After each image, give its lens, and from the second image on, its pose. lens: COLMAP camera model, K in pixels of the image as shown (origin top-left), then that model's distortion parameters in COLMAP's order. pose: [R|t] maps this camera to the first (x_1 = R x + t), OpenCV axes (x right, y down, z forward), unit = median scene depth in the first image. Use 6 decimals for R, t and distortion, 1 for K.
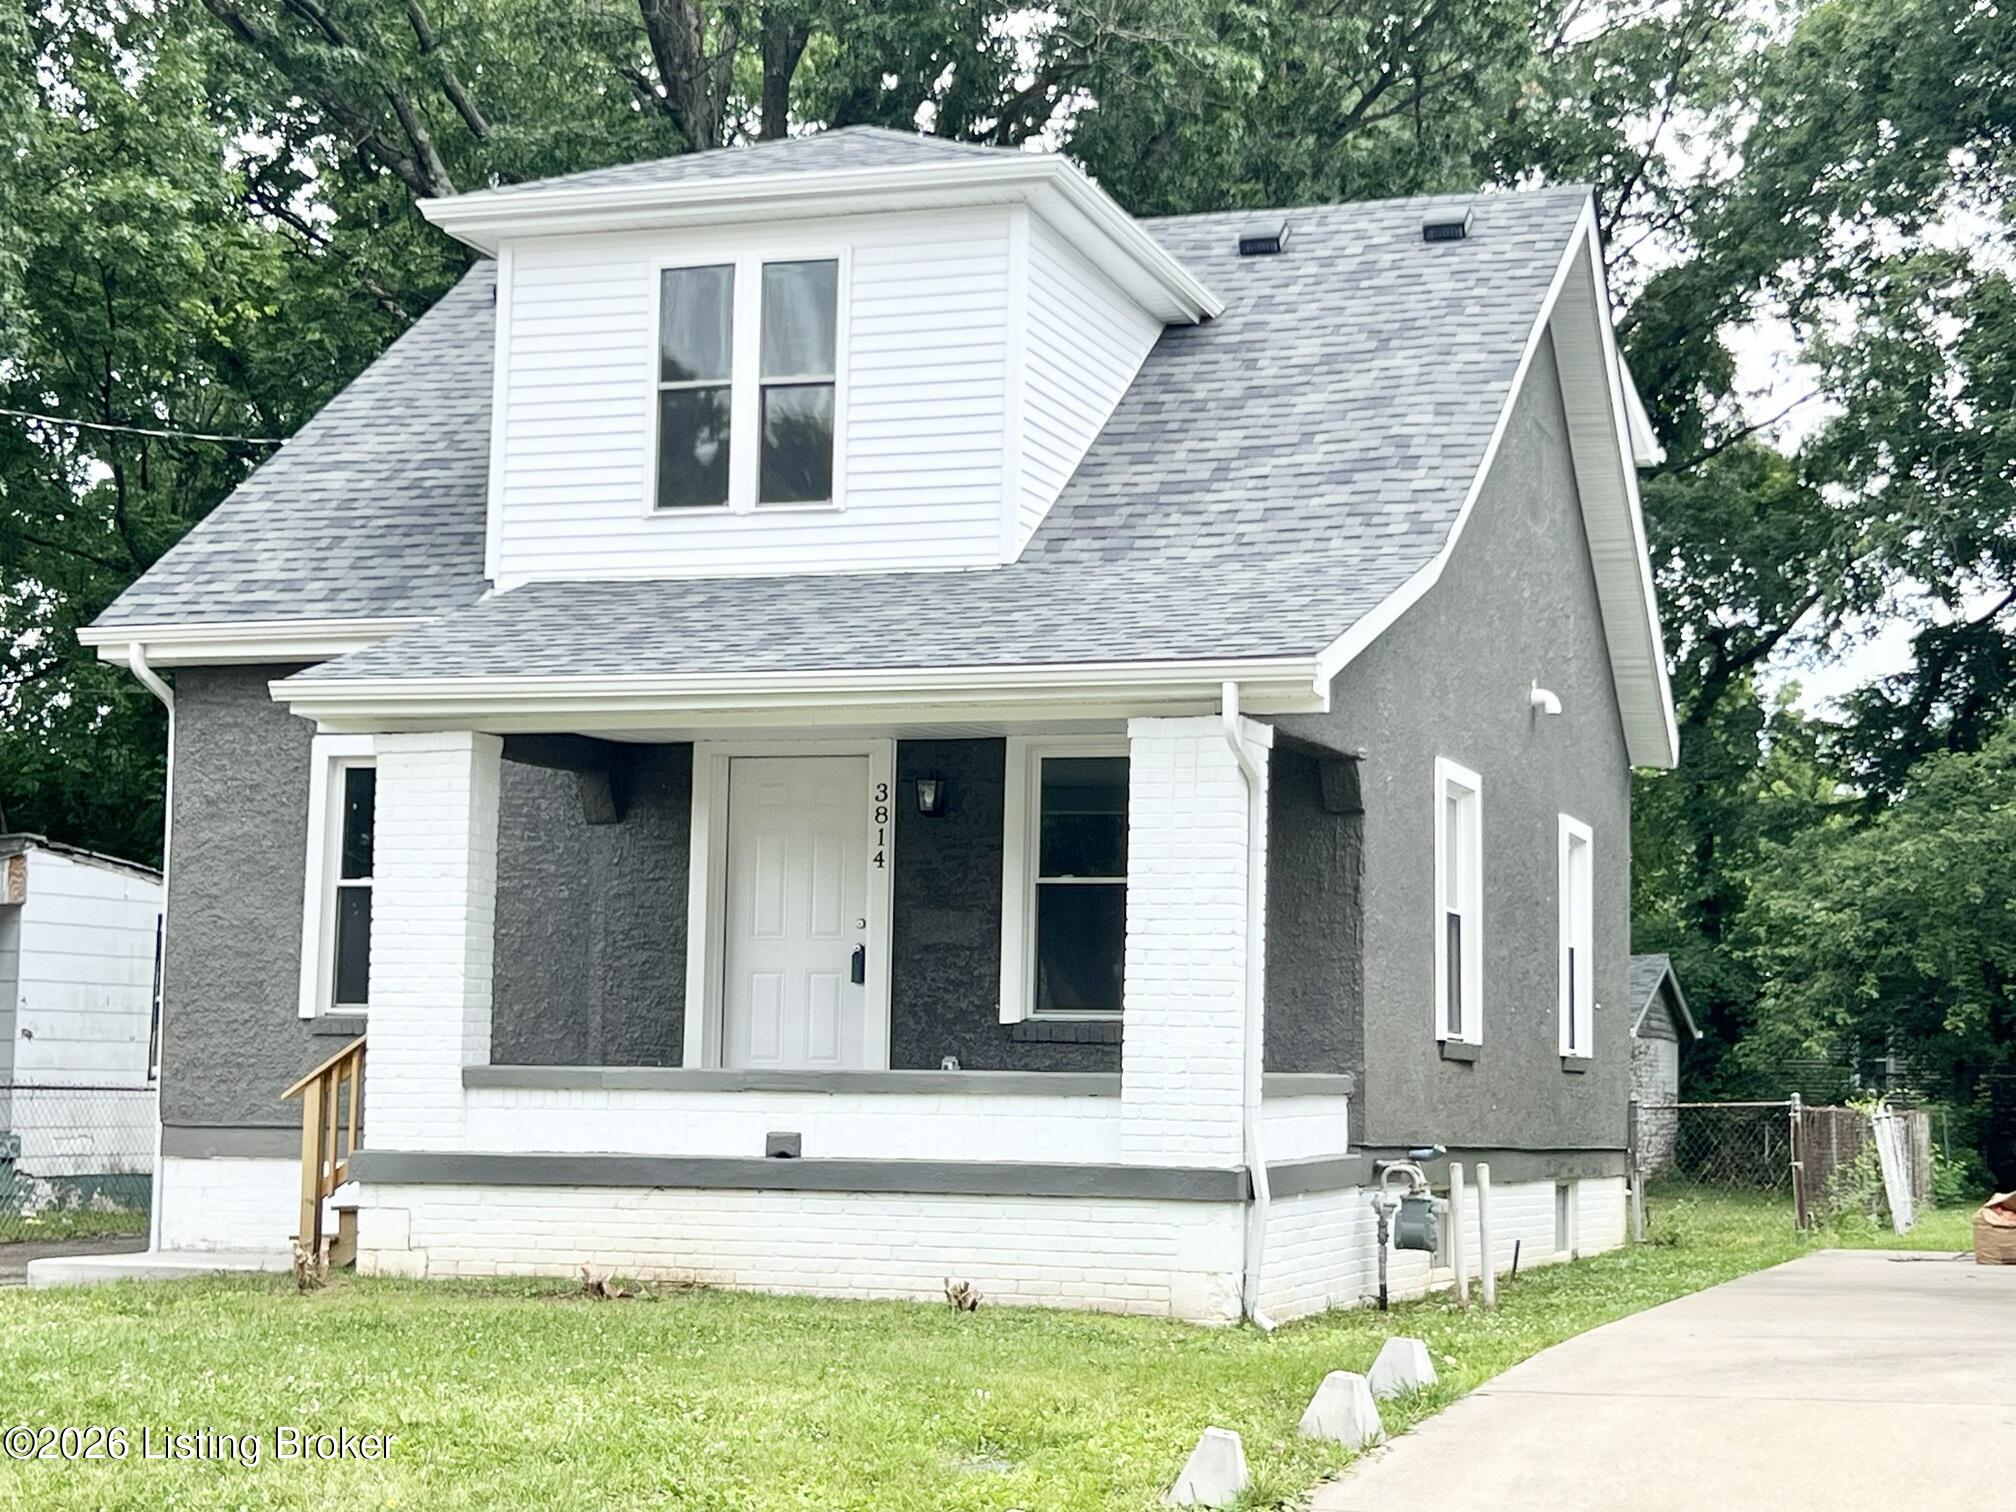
lens RADIAL K [[3351.2, 0, 1008.0], [0, 3351.2, 756.0], [0, 0, 1]] dist [0.286685, -1.242740]
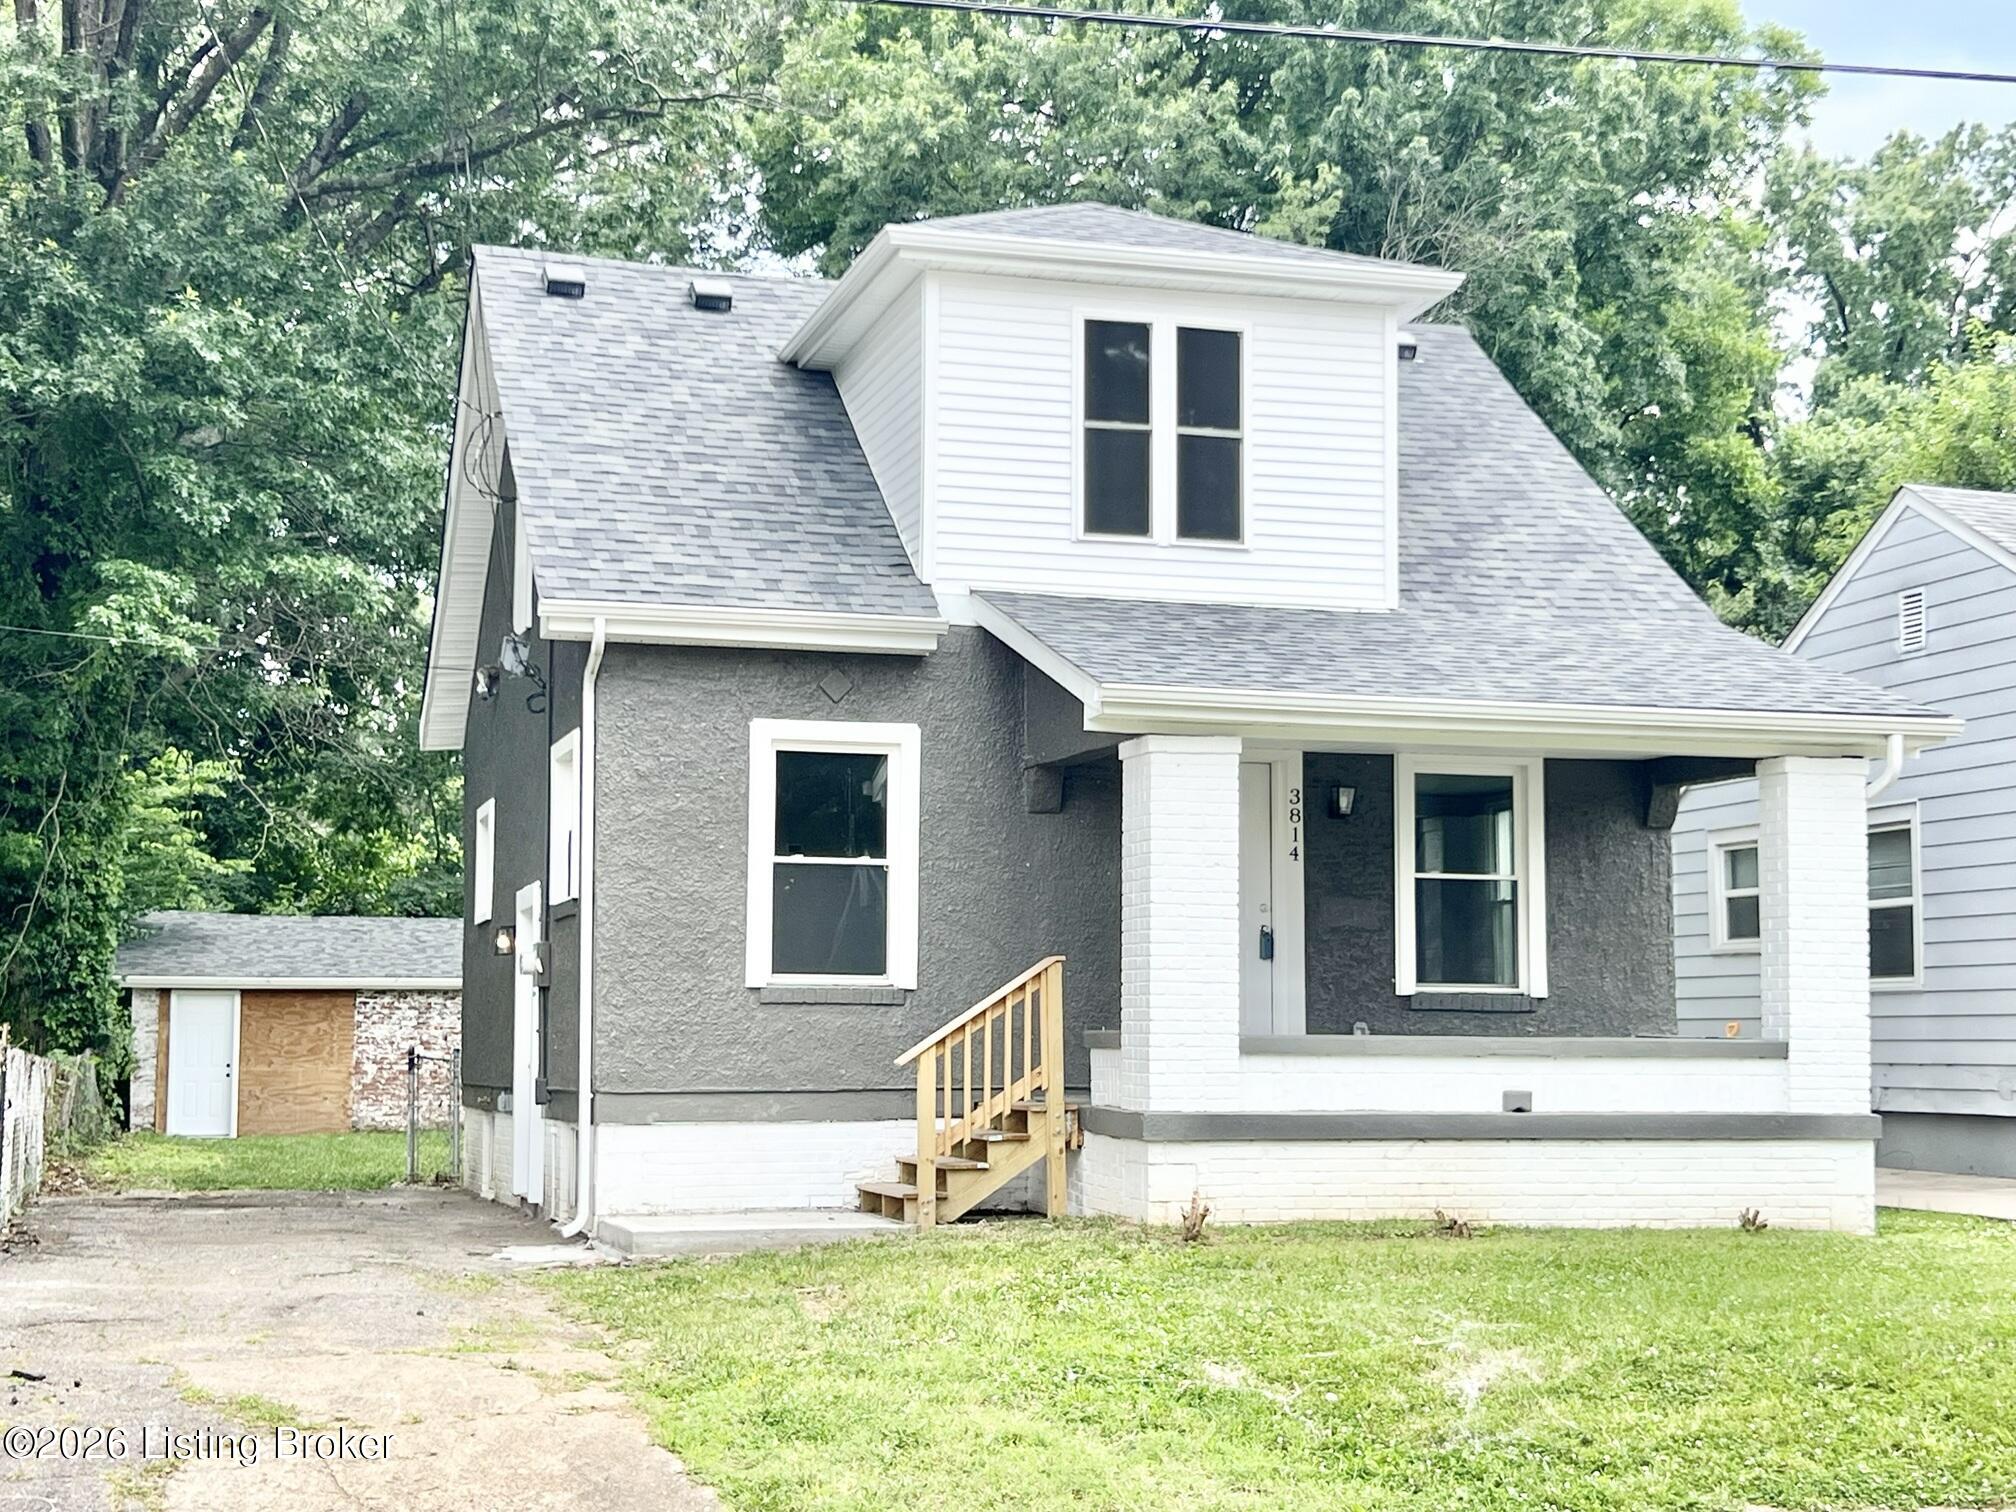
lens RADIAL K [[2925.6, 0, 1029.9], [0, 2925.6, 756.1], [0, 0, 1]] dist [0.249076, -1.007107]
pose [[0.810832, 0.043119, 0.583689, -0.707908], [-0.048944, 0.998785, -0.005793, 0.007273], [-0.583229, -0.023871, 0.811957, 0.224252]]
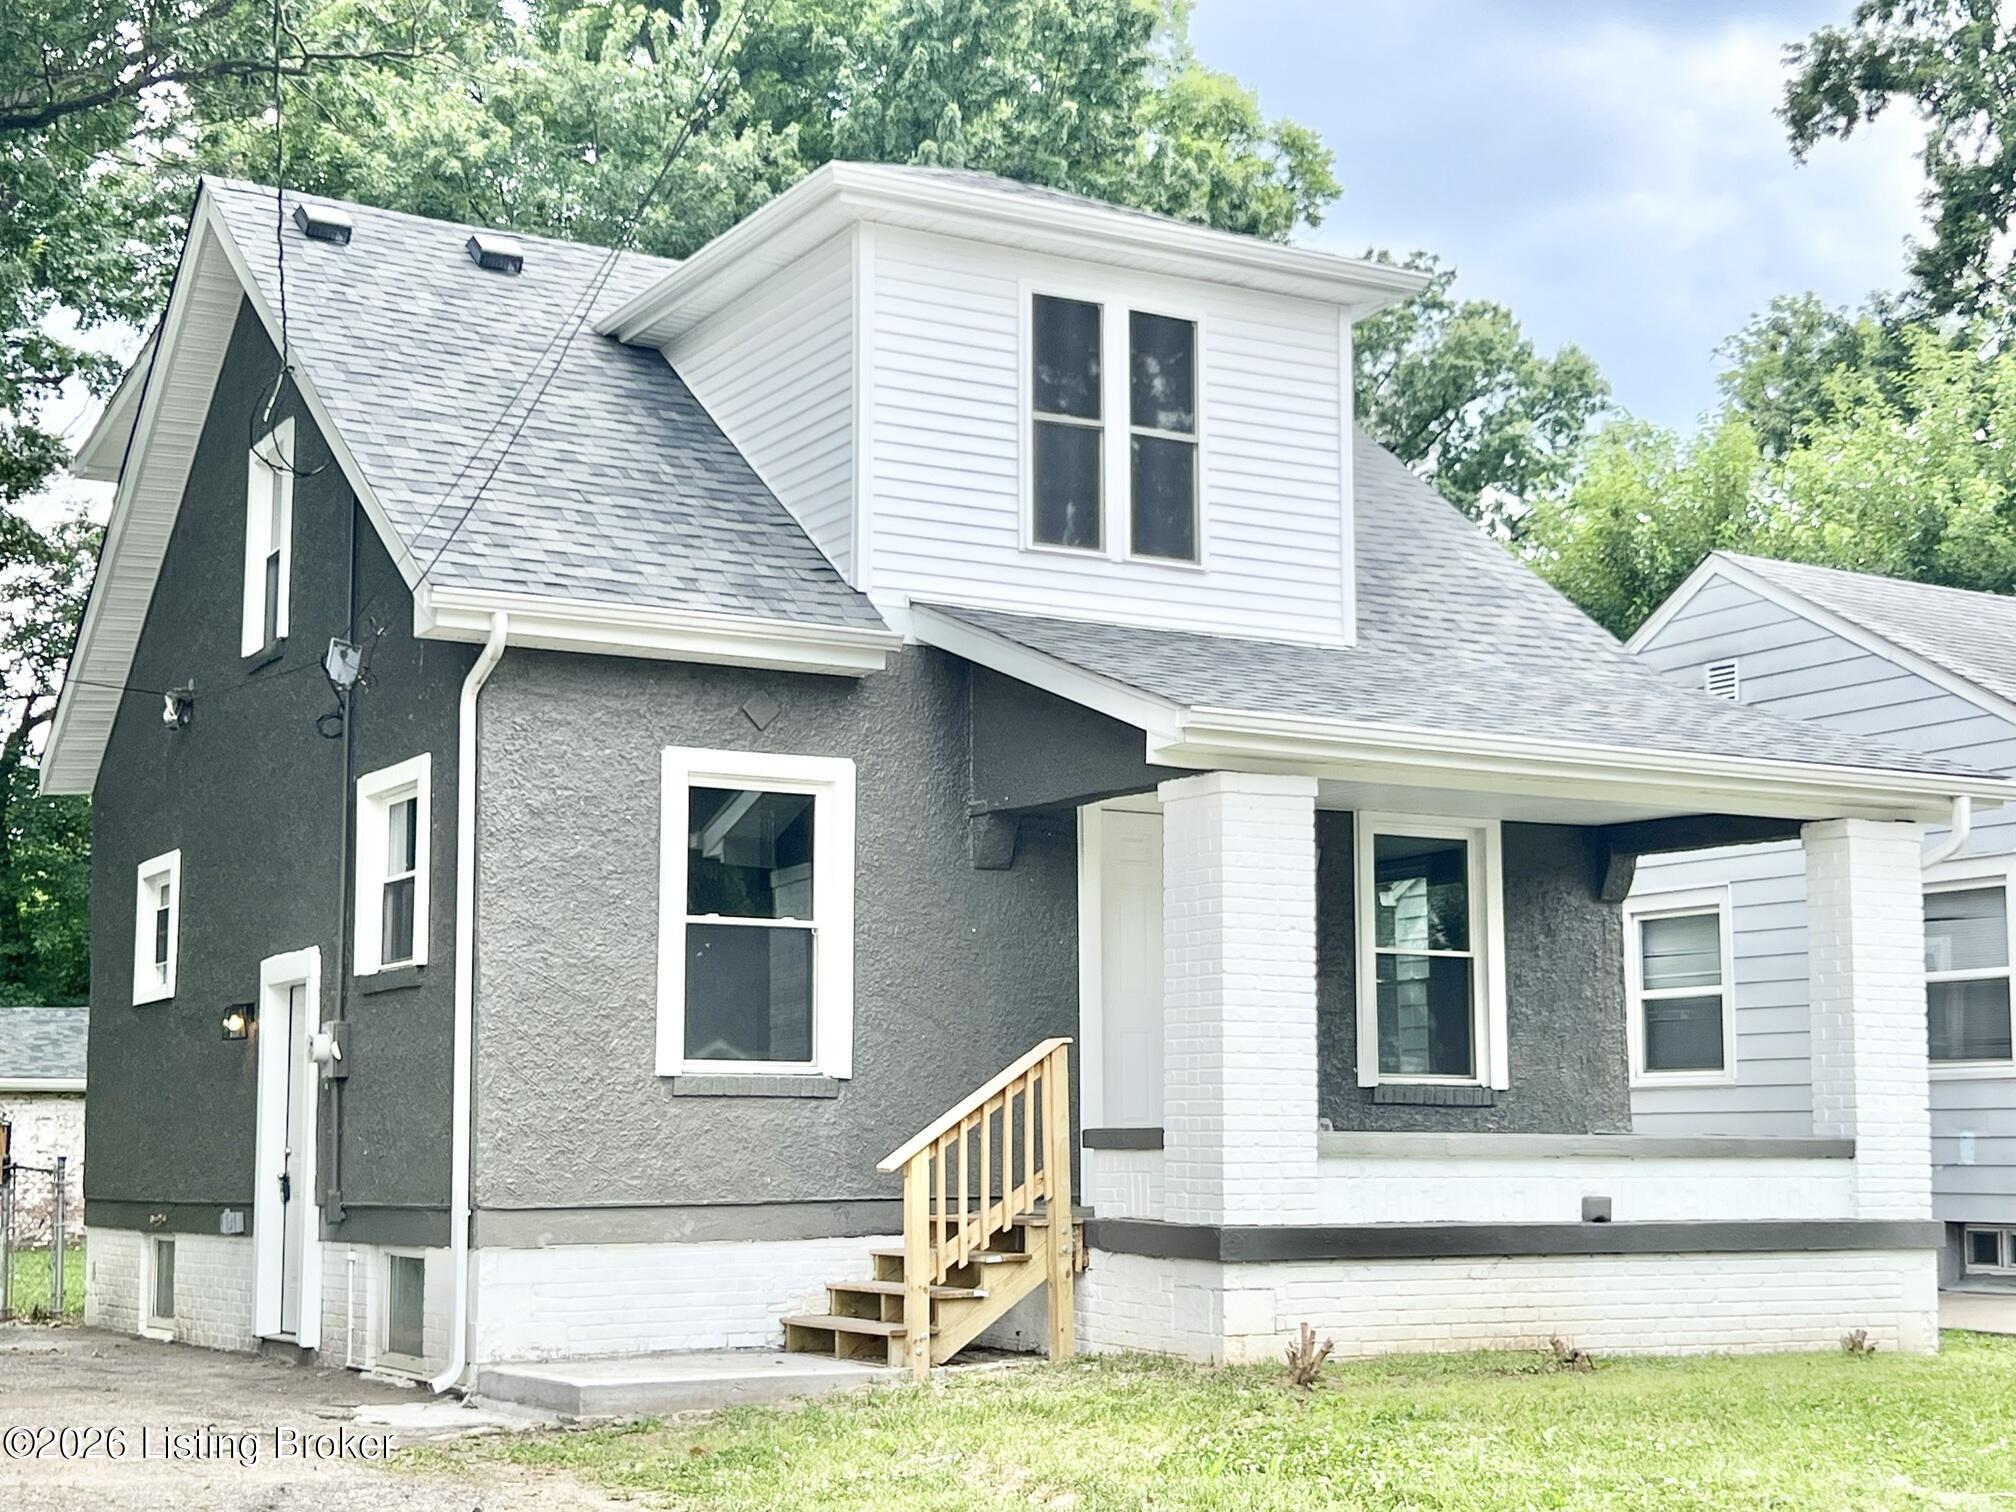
lens RADIAL K [[2925.6, 0, 1029.9], [0, 2925.6, 756.1], [0, 0, 1]] dist [0.249076, -1.007107]
pose [[0.652047, 0.083430, 0.753574, -0.750134], [-0.064927, 0.996420, -0.054137, 0.032985], [-0.755393, -0.013628, 0.655130, 0.470528]]
